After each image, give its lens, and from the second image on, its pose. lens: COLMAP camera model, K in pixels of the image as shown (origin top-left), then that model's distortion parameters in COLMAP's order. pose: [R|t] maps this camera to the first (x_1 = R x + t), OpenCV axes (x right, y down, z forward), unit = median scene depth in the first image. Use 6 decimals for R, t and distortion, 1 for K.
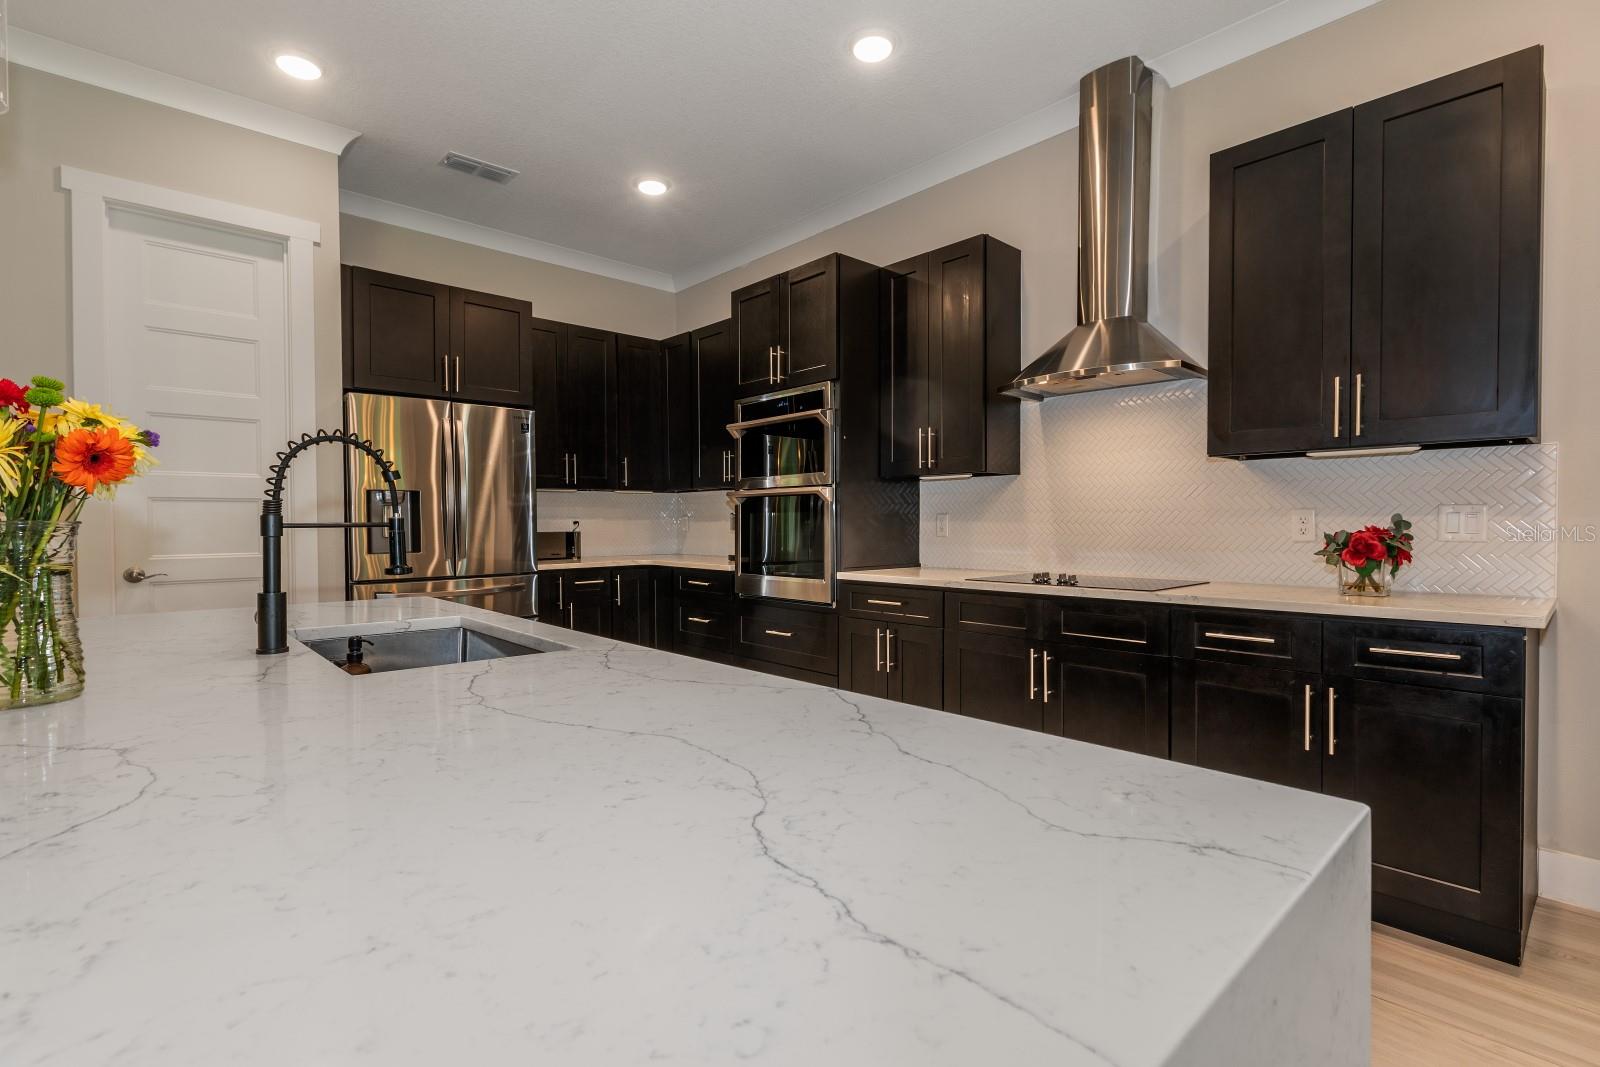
lens RADIAL K [[728.1, 0, 793.5], [0, 728.1, 539.0], [0, 0, 1]] dist [0.002785, 0.000670]
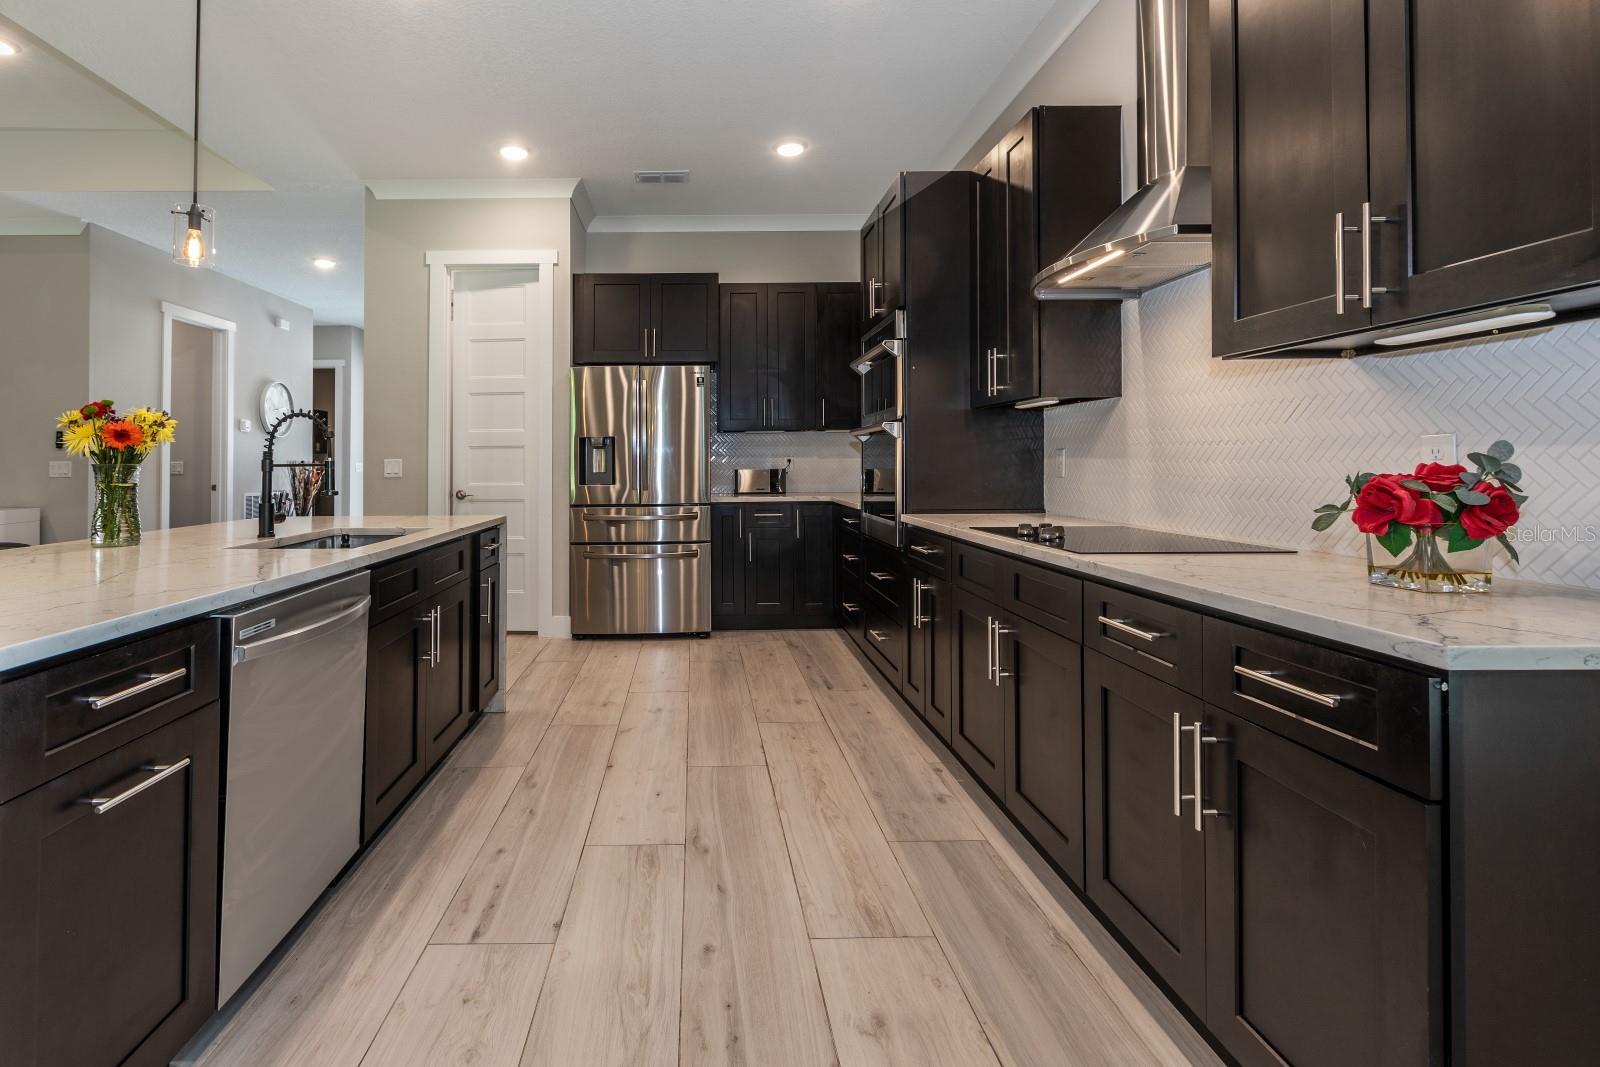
lens RADIAL K [[728.1, 0, 715.2], [0, 728.1, 454.7], [0, 0, 1]] dist [0.002785, 0.000670]
pose [[0.757751, -0.009699, -0.652472, 0.487202], [-0.009446, 0.999622, -0.025829, -0.003458], [0.652476, 0.025735, 0.757373, 0.141472]]
